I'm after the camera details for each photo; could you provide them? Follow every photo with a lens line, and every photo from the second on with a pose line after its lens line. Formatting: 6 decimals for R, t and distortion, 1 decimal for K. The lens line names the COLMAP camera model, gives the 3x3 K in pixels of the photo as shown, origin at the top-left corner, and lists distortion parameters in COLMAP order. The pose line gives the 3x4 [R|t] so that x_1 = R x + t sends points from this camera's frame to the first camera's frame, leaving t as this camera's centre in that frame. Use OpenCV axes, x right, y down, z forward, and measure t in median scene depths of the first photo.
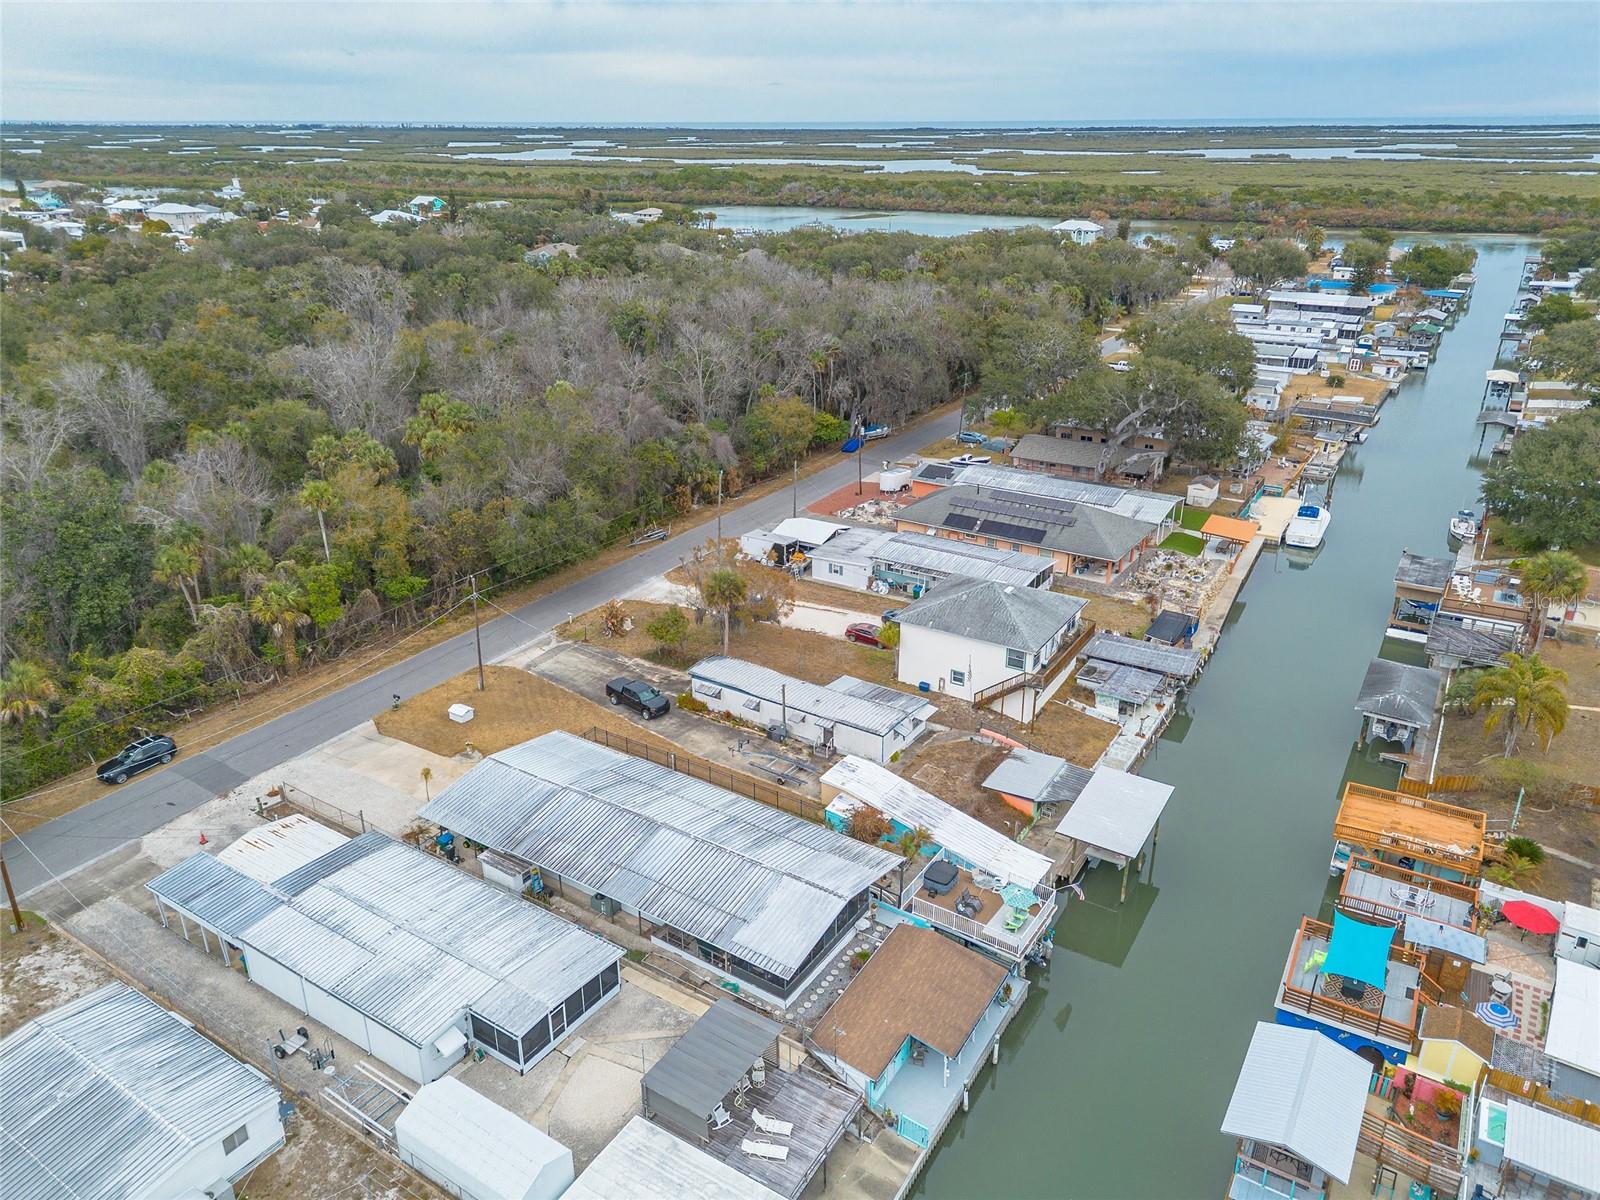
lens RADIAL K [[1119.8, 0, 800.0], [0, 1119.8, 600.0], [0, 0, 1]] dist [0.110752, -0.116217]
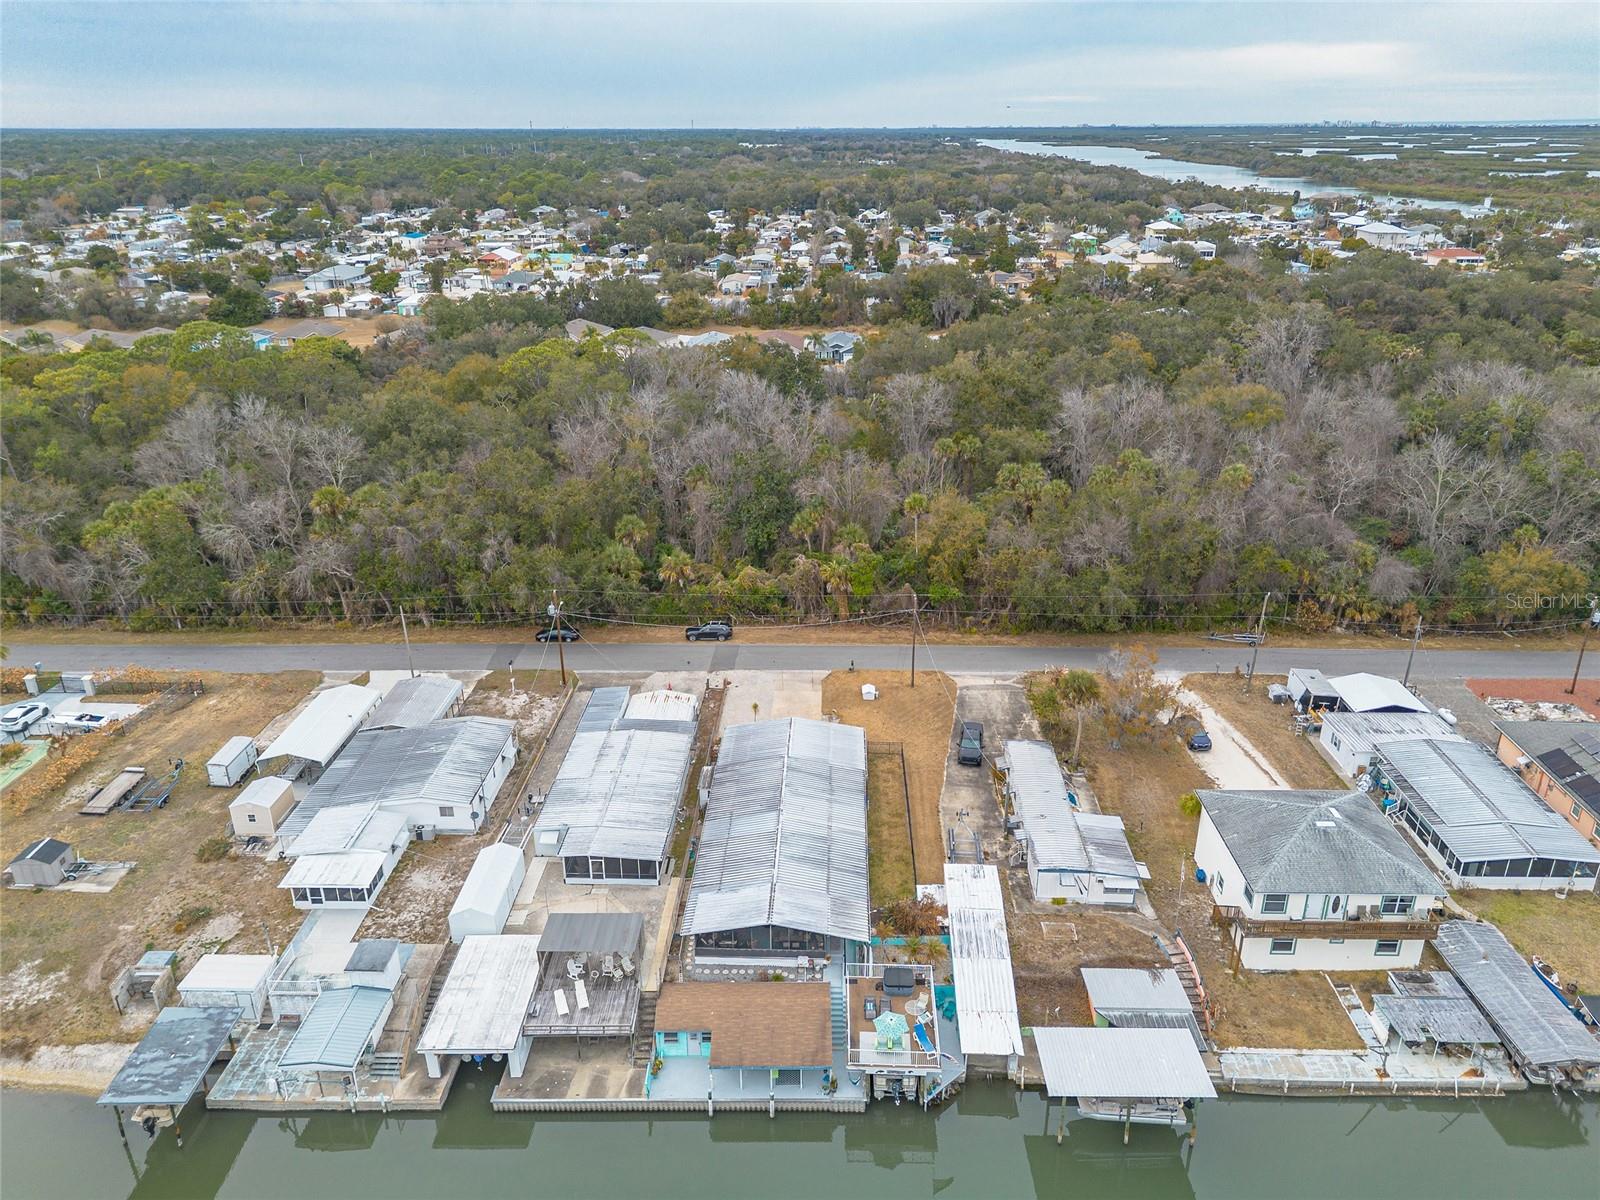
lens RADIAL K [[1119.9, 0, 808.8], [0, 1119.9, 633.7], [0, 0, 1]] dist [0.083343, -0.094113]
pose [[0.520084, 0.350765, -0.778766, 0.641072], [-0.330300, 0.923441, 0.195343, -0.190295], [0.787664, 0.155632, 0.596124, 0.202822]]
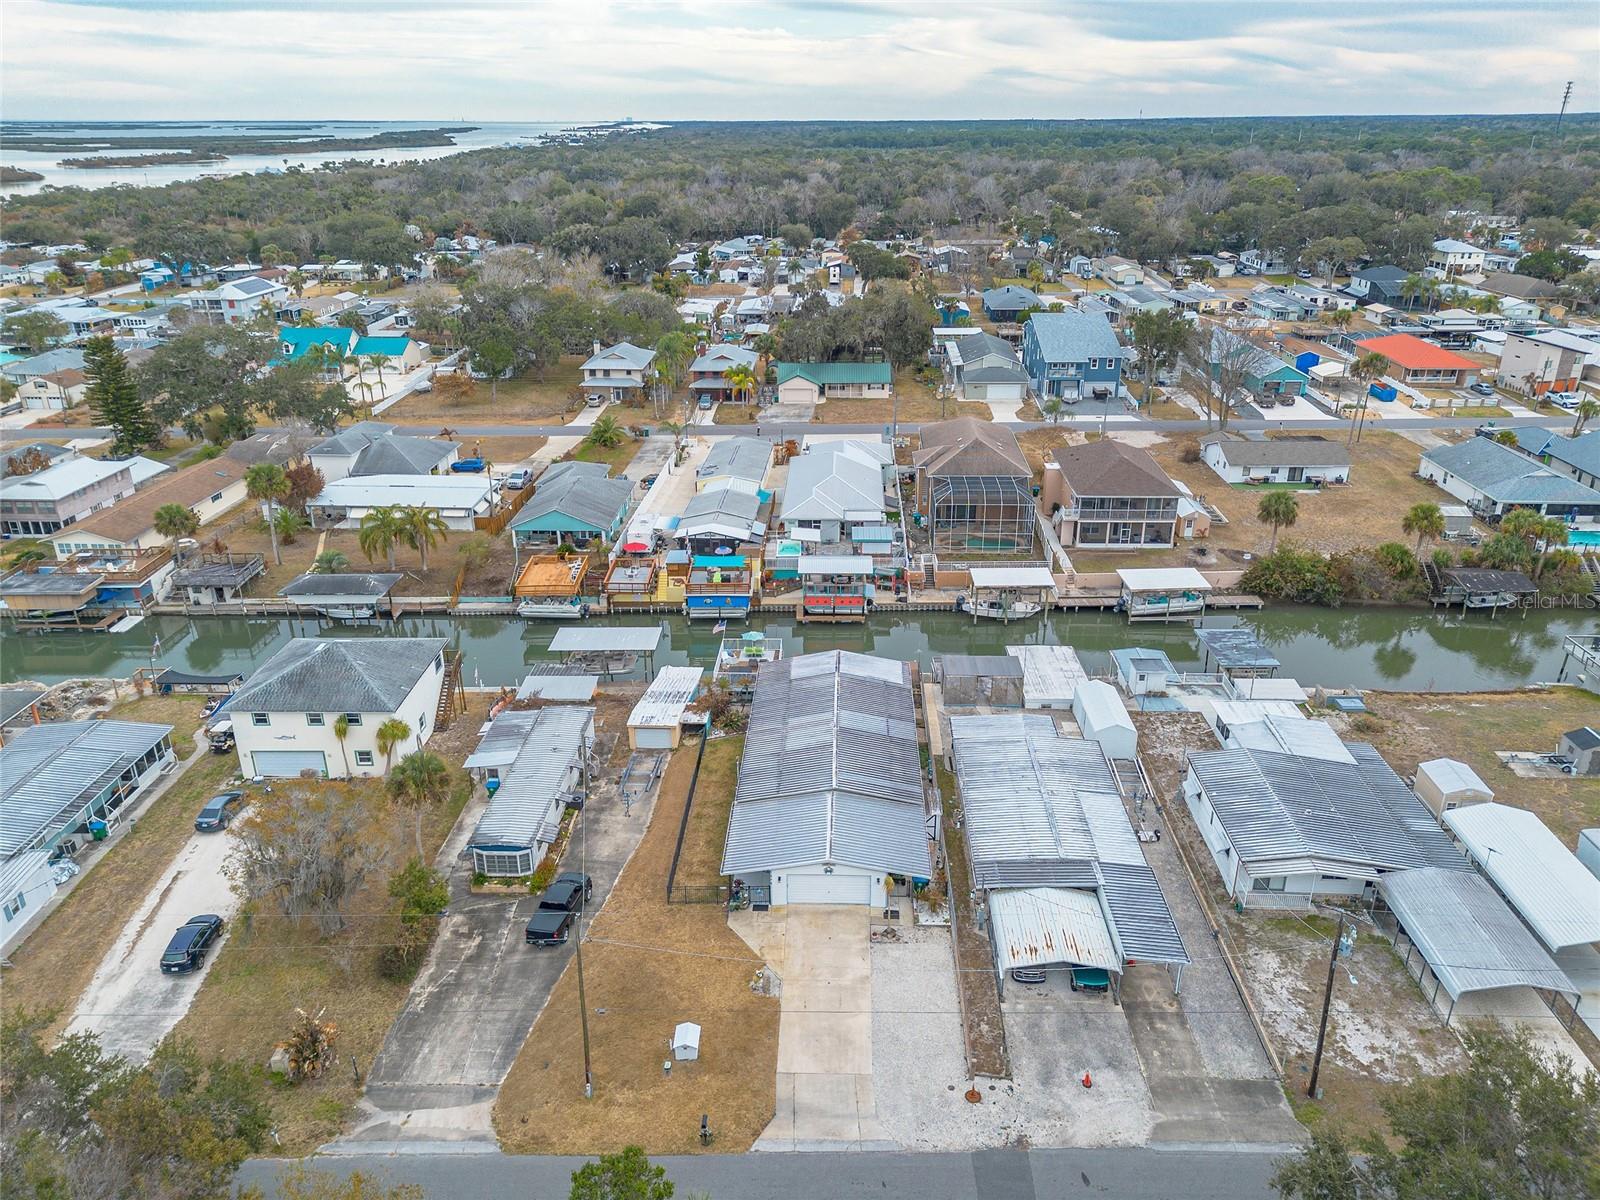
lens RADIAL K [[1119.9, 0, 808.8], [0, 1119.9, 633.7], [0, 0, 1]] dist [0.083343, -0.094113]
pose [[-0.516140, -0.350132, 0.781669, -0.797309], [0.339469, 0.754260, 0.562008, -0.439600], [-0.786359, 0.555427, -0.270445, 1.035427]]
